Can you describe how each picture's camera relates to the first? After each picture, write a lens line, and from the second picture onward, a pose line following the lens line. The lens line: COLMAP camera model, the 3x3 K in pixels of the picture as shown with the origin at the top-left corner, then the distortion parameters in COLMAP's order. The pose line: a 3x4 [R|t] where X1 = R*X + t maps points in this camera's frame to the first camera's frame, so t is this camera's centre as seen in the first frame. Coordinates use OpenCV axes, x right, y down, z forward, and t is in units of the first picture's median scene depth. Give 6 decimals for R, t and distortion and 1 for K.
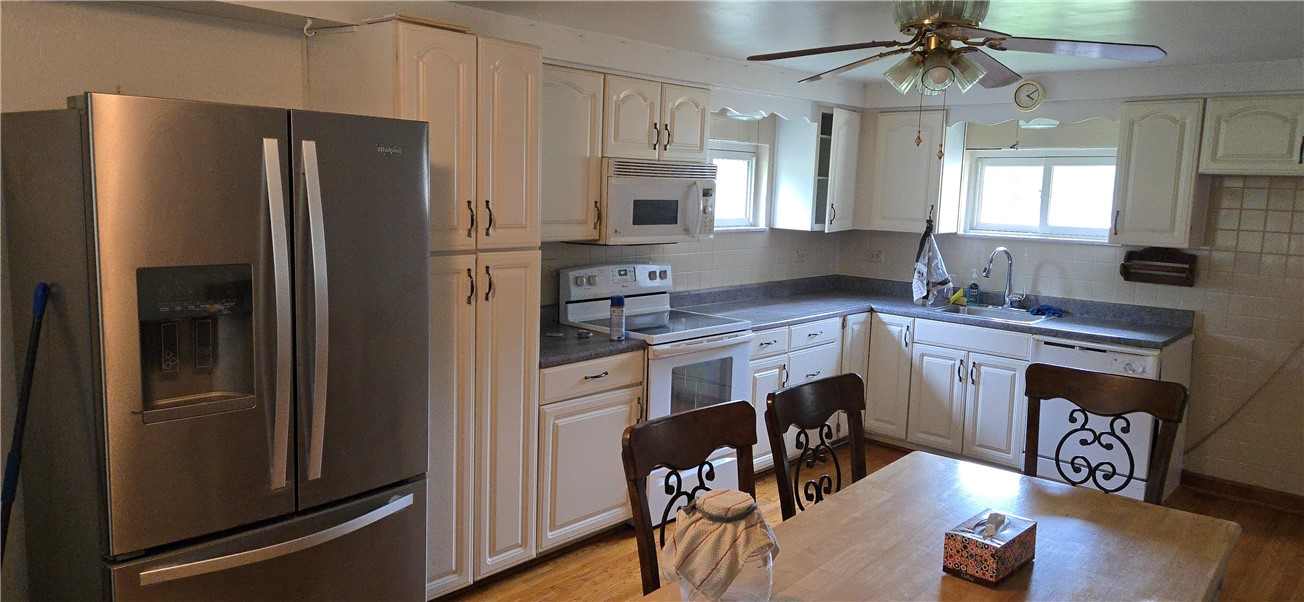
lens RADIAL K [[865.6, 0, 651.6], [0, 865.6, 302.8], [0, 0, 1]] dist [0.091235, -0.083308]
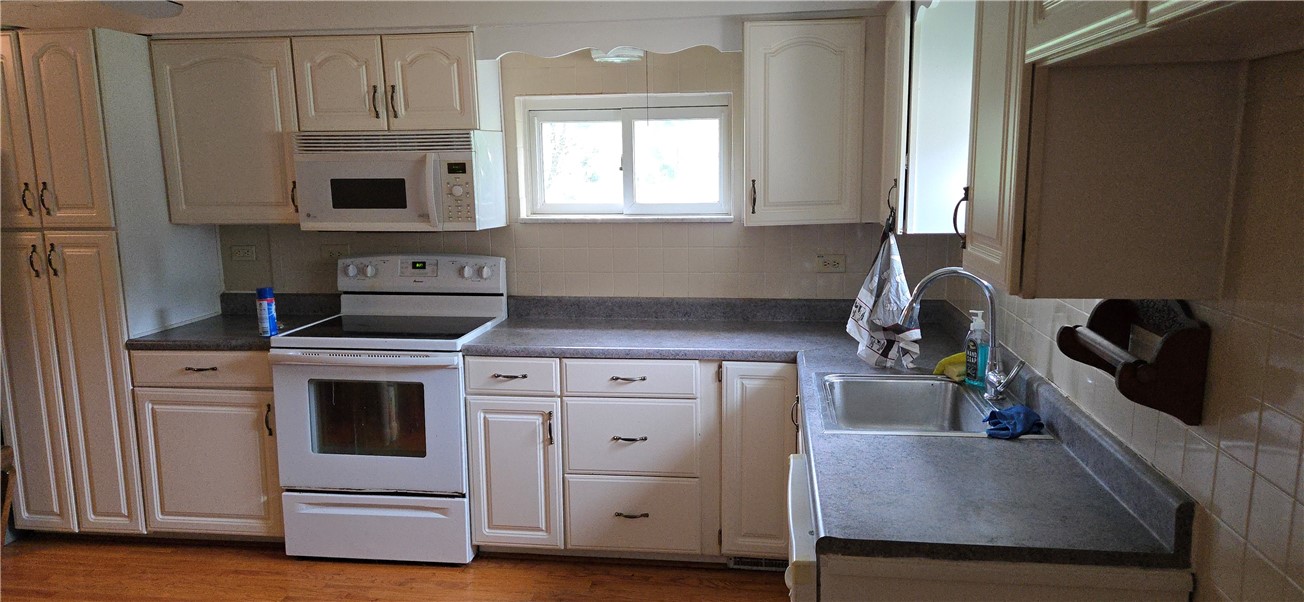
lens RADIAL K [[865.6, 0, 651.6], [0, 865.6, 302.8], [0, 0, 1]] dist [0.091235, -0.083308]
pose [[0.563923, 0.099105, -0.819859, 0.877503], [-0.083206, 0.994540, 0.062988, -0.077512], [0.821625, 0.032697, 0.569090, 0.766499]]
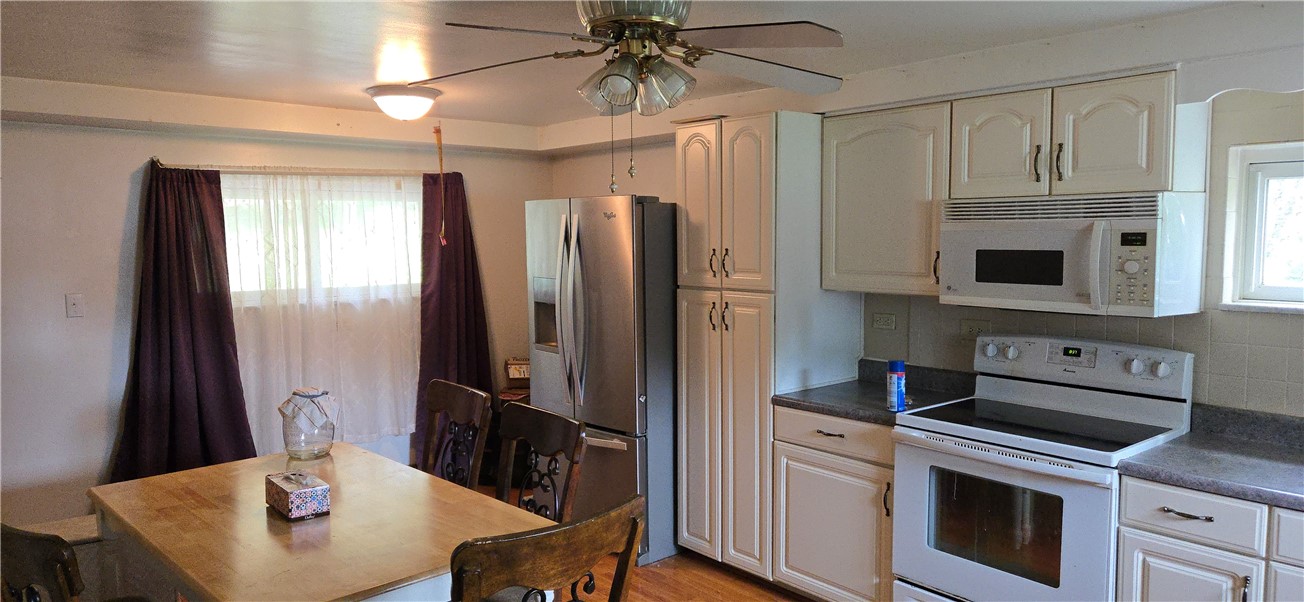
lens RADIAL K [[865.6, 0, 651.6], [0, 865.6, 302.8], [0, 0, 1]] dist [0.091235, -0.083308]
pose [[-0.122335, 0.057052, -0.990848, 0.797946], [-0.131307, 0.988640, 0.073136, -0.090102], [0.983765, 0.139052, -0.113454, 0.802366]]
